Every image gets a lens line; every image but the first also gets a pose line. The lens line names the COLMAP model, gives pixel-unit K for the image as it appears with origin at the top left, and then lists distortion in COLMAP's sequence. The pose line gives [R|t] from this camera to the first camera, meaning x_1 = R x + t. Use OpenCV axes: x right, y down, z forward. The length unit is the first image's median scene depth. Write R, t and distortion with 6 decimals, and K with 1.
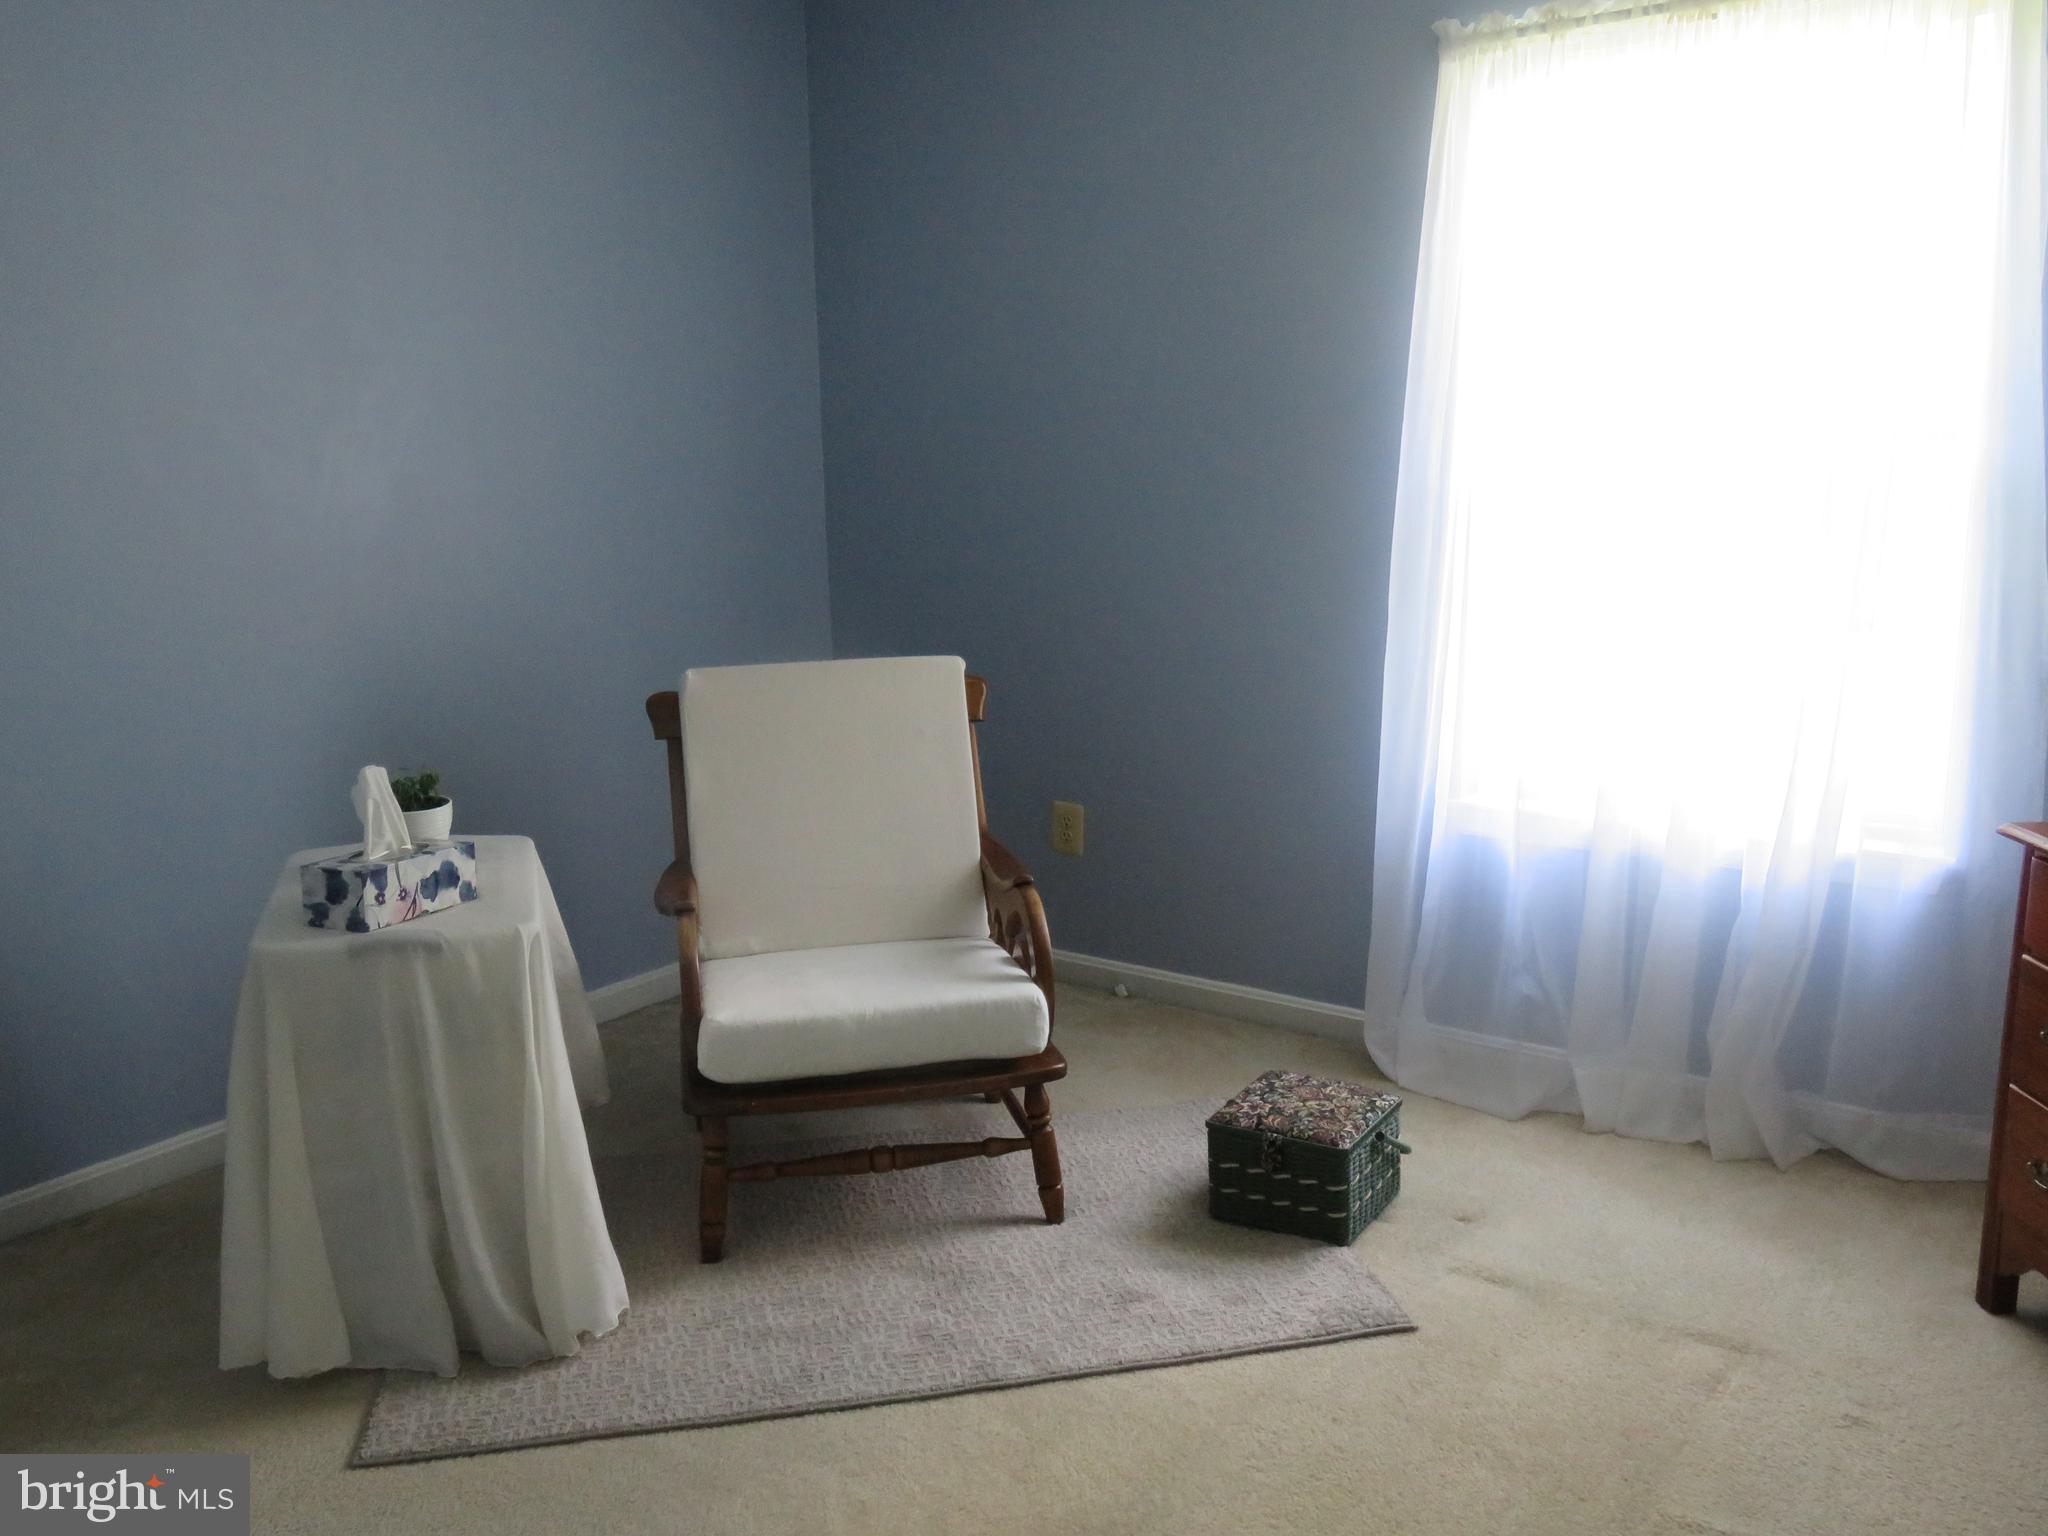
lens RADIAL K [[1702.3, 0, 1023.4], [0, 1702.3, 758.3], [0, 0, 1]] dist [-0.035042, 0.013380]
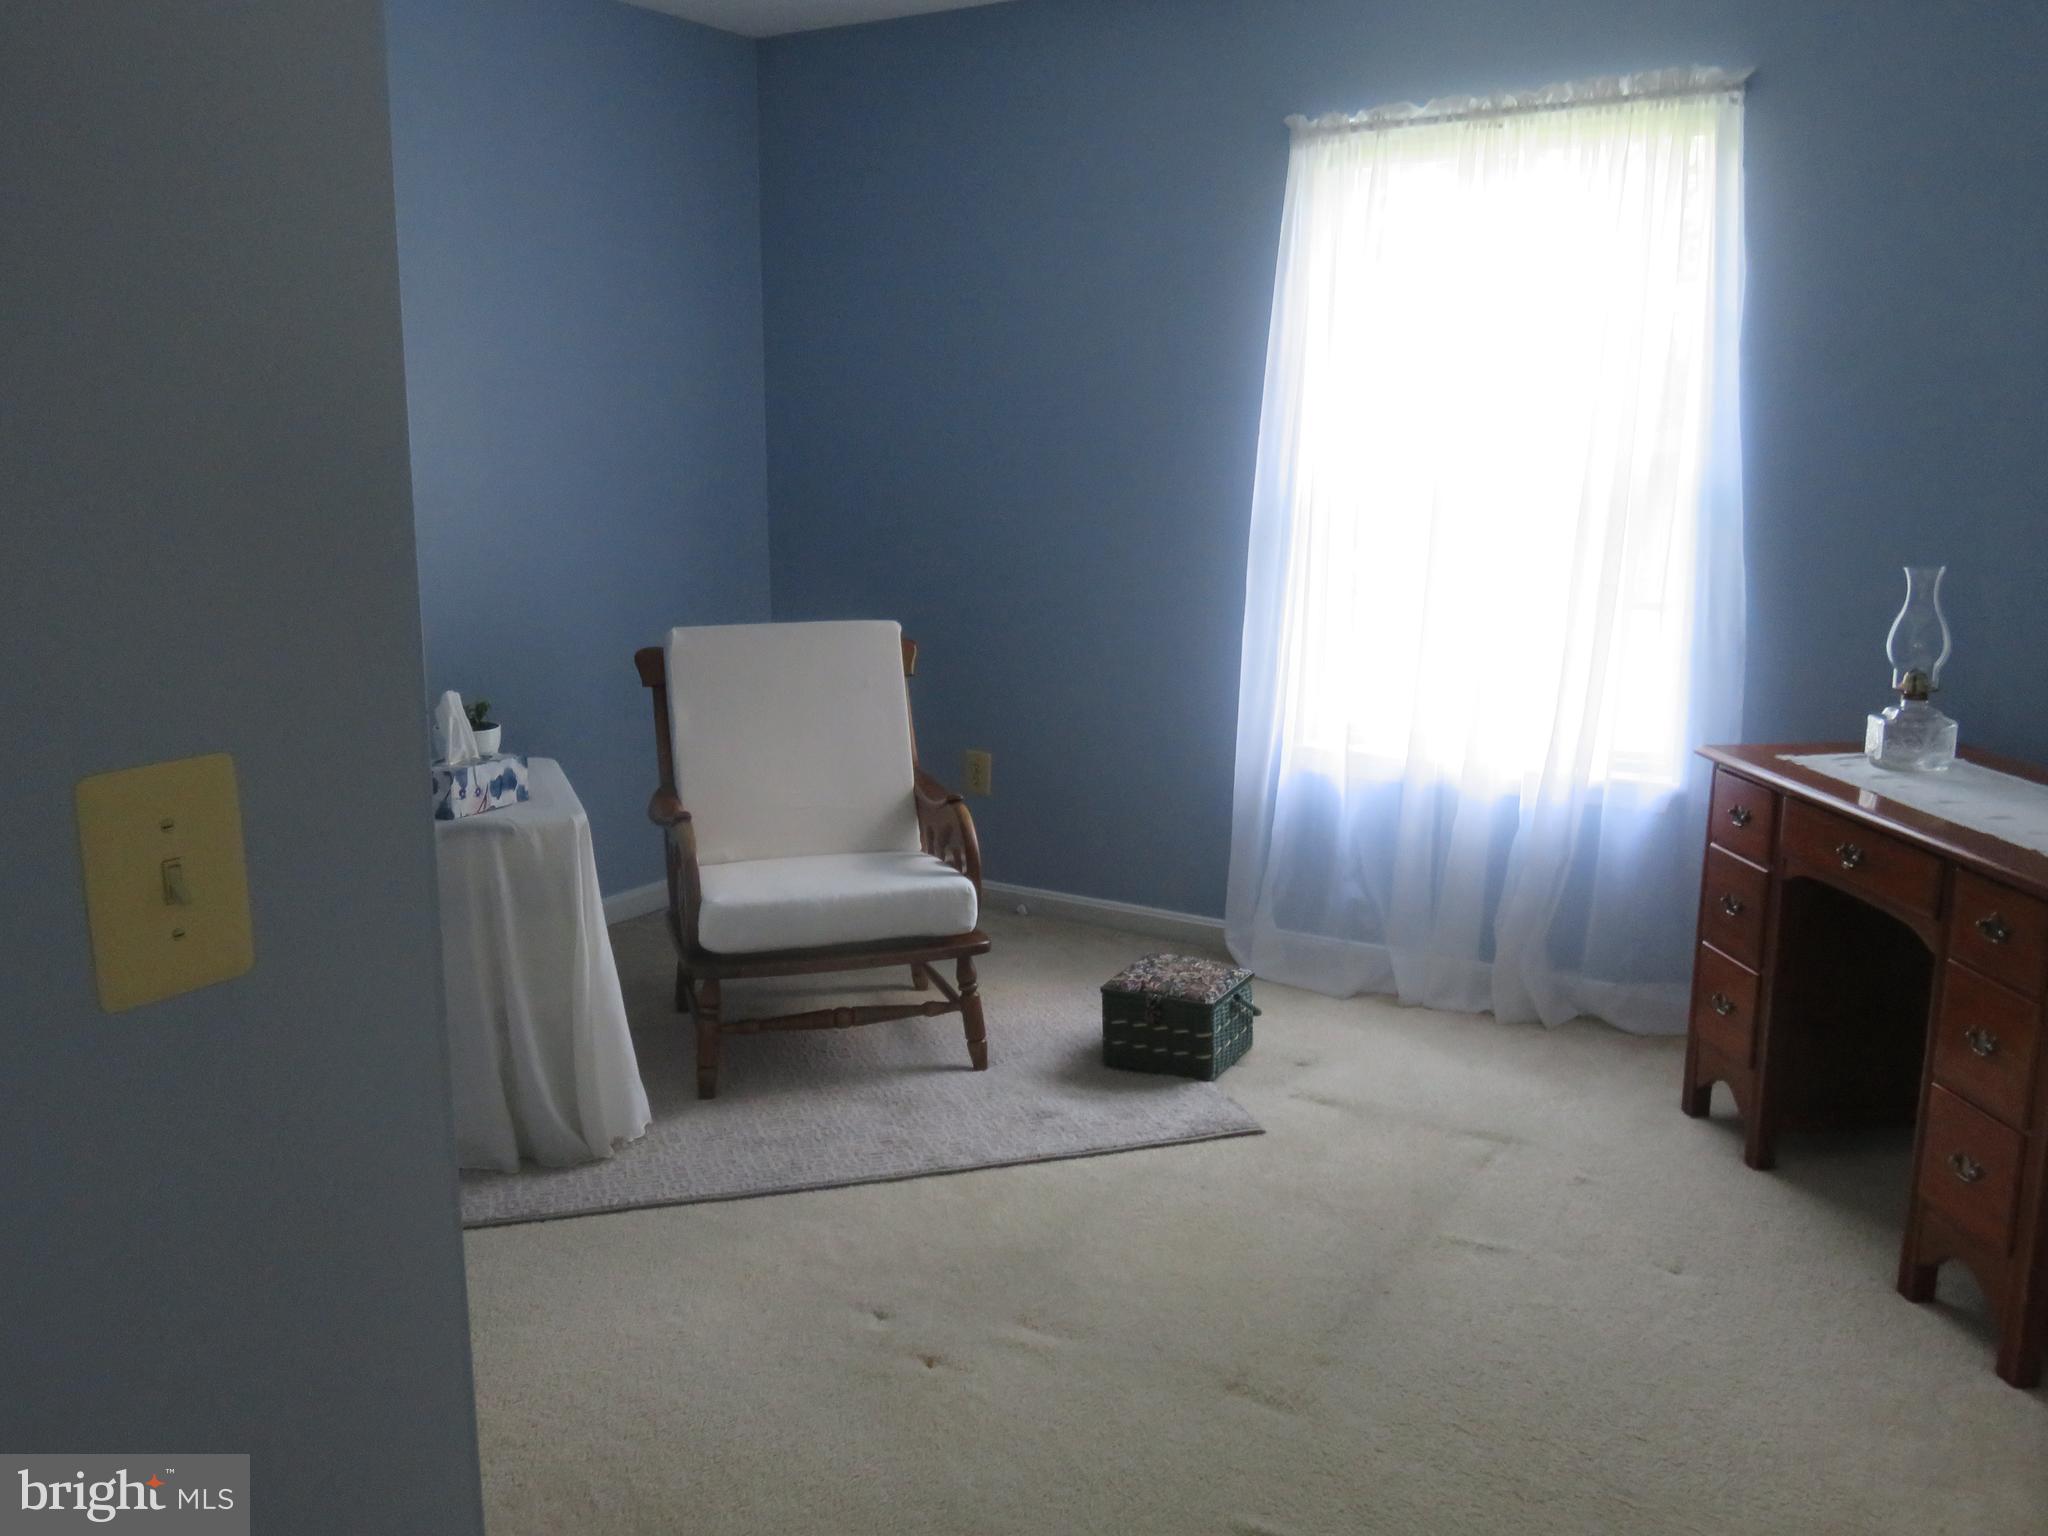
lens RADIAL K [[1715.9, 0, 1028.9], [0, 1715.9, 763.1], [0, 0, 1]] dist [-0.032539, 0.010587]
pose [[0.996297, 0.006861, 0.085707, -0.056614], [-0.006734, 0.999976, -0.001760, 0.050349], [-0.085717, 0.001177, 0.996319, -0.266516]]
